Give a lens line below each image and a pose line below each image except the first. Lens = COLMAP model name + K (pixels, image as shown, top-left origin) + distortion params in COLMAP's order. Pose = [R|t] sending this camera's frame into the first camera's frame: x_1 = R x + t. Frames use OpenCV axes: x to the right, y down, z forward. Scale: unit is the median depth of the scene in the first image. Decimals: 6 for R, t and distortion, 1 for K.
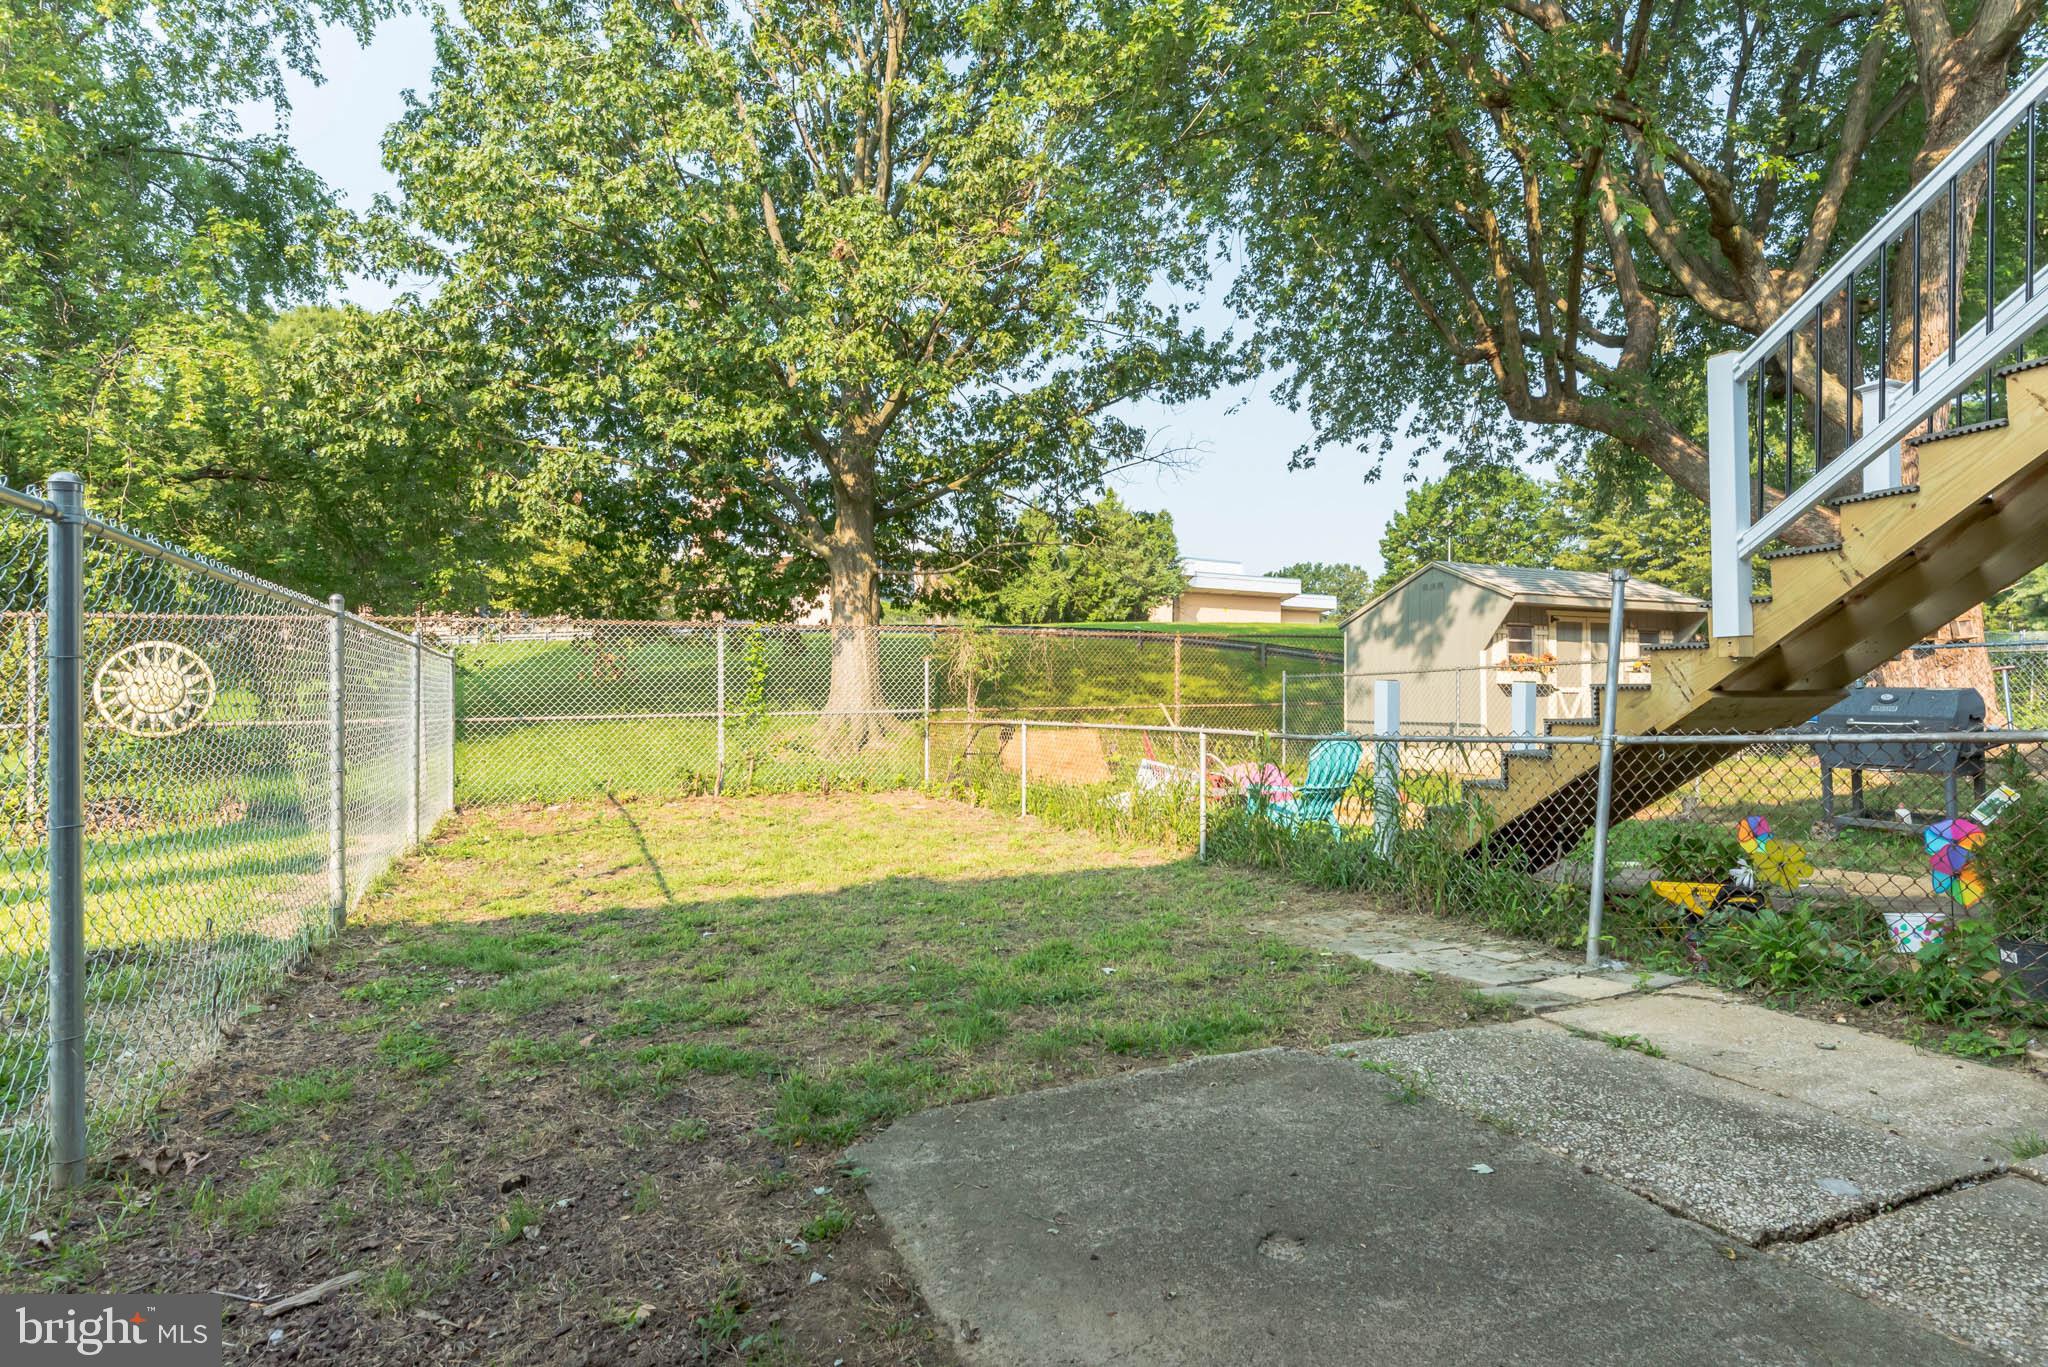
lens RADIAL K [[1042.5, 0, 1023.8], [0, 1042.5, 690.7], [0, 0, 1]] dist [0.003011, 0.000535]
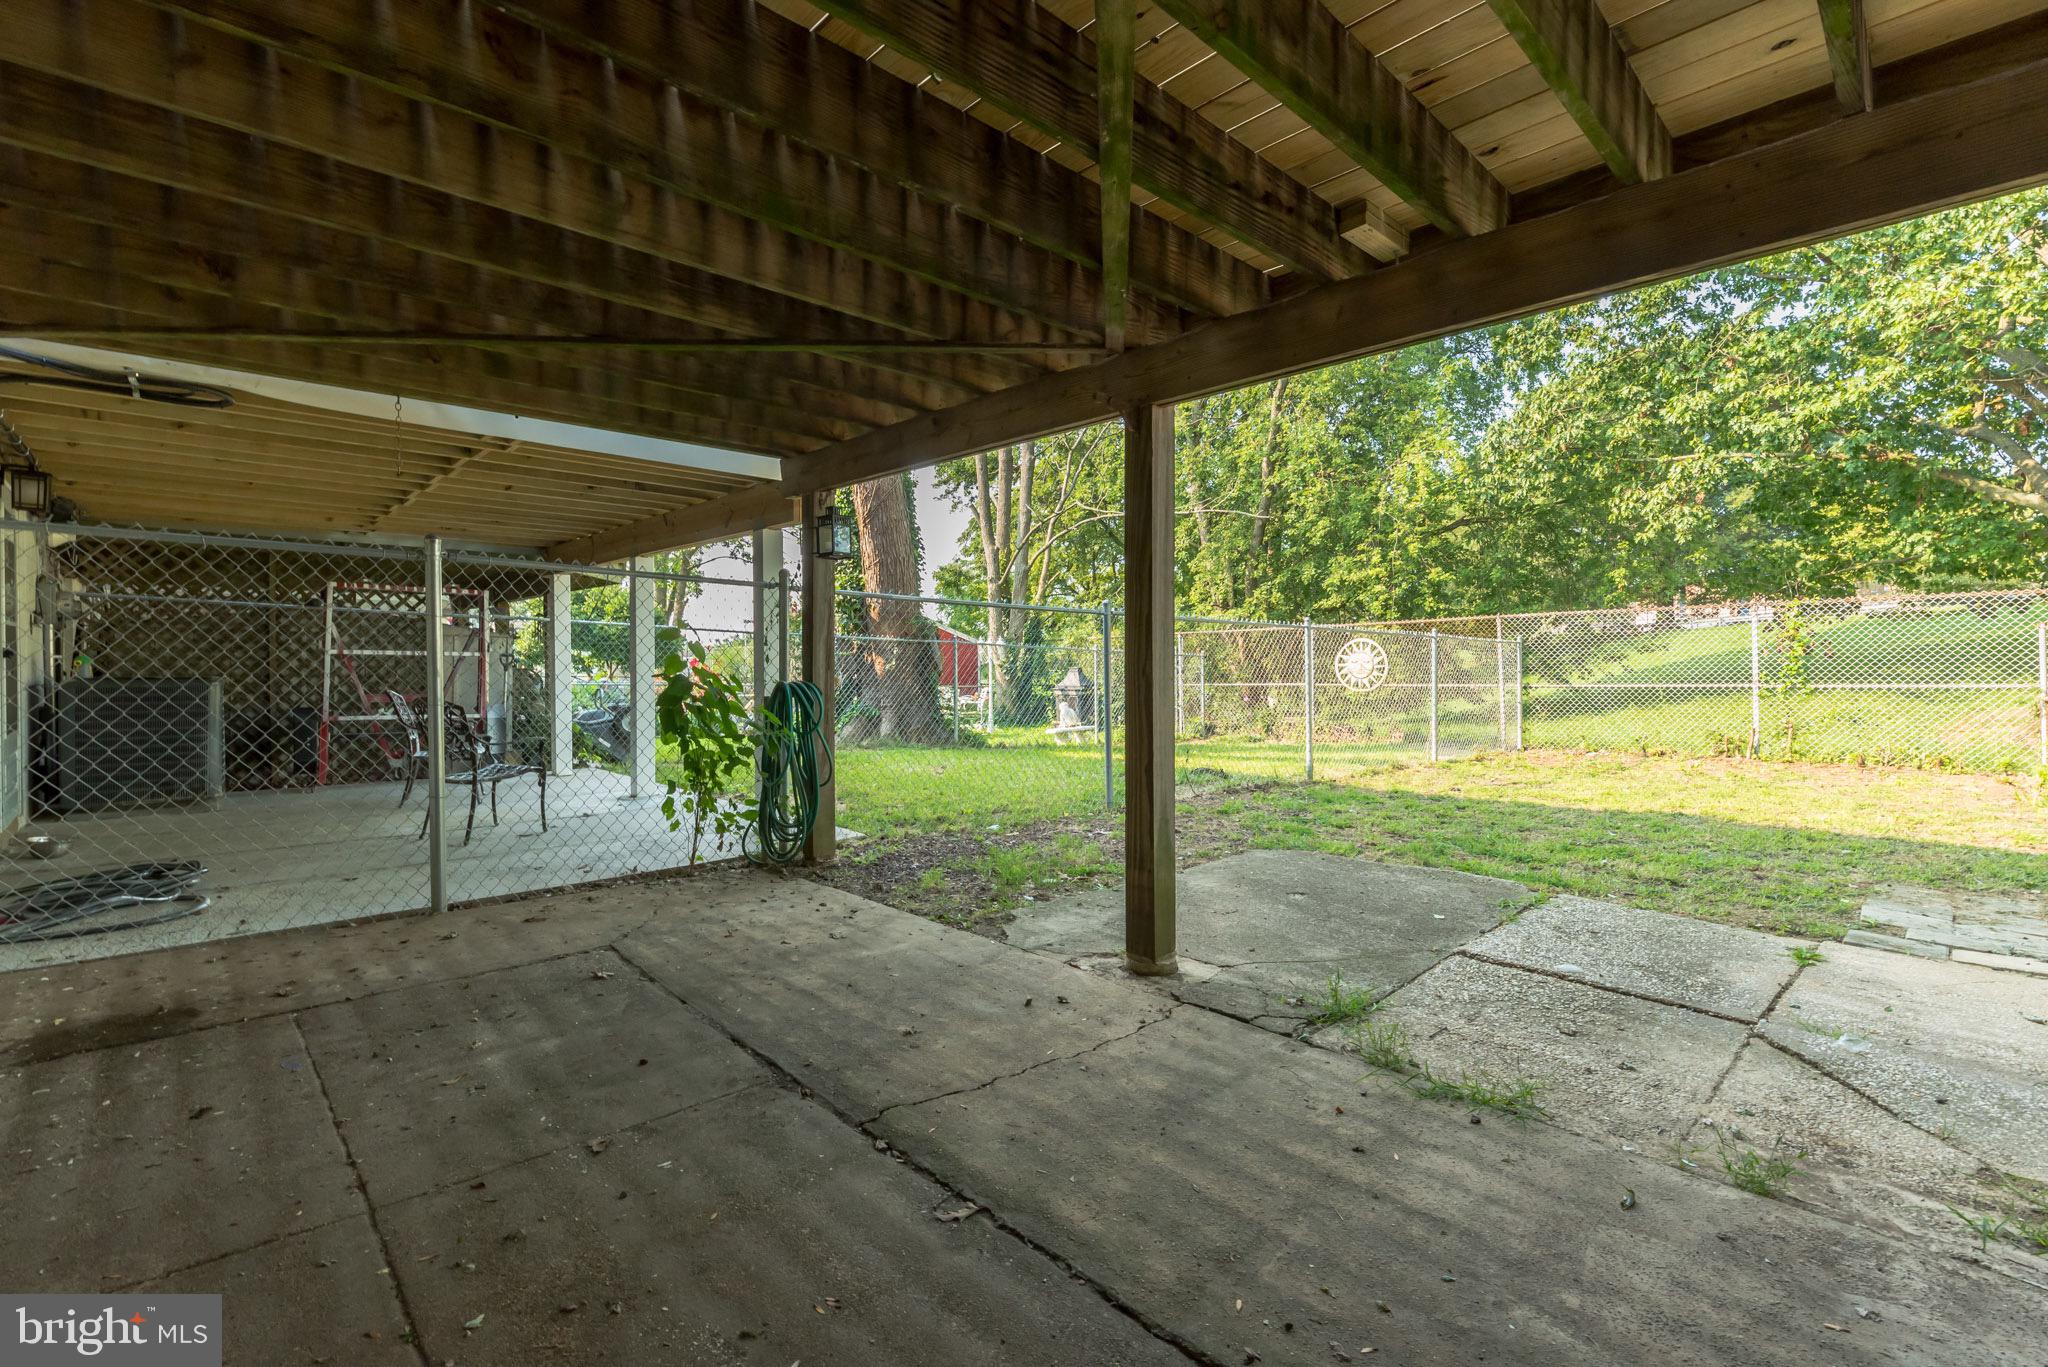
lens RADIAL K [[892.8, 0, 1022.7], [0, 892.8, 675.5], [0, 0, 1]] dist [-0.001151, -0.000184]
pose [[0.332041, 0.005496, -0.943249, 0.415653], [0.002197, 0.999976, 0.006600, 0.005012], [0.943263, -0.004264, 0.332021, -0.053375]]
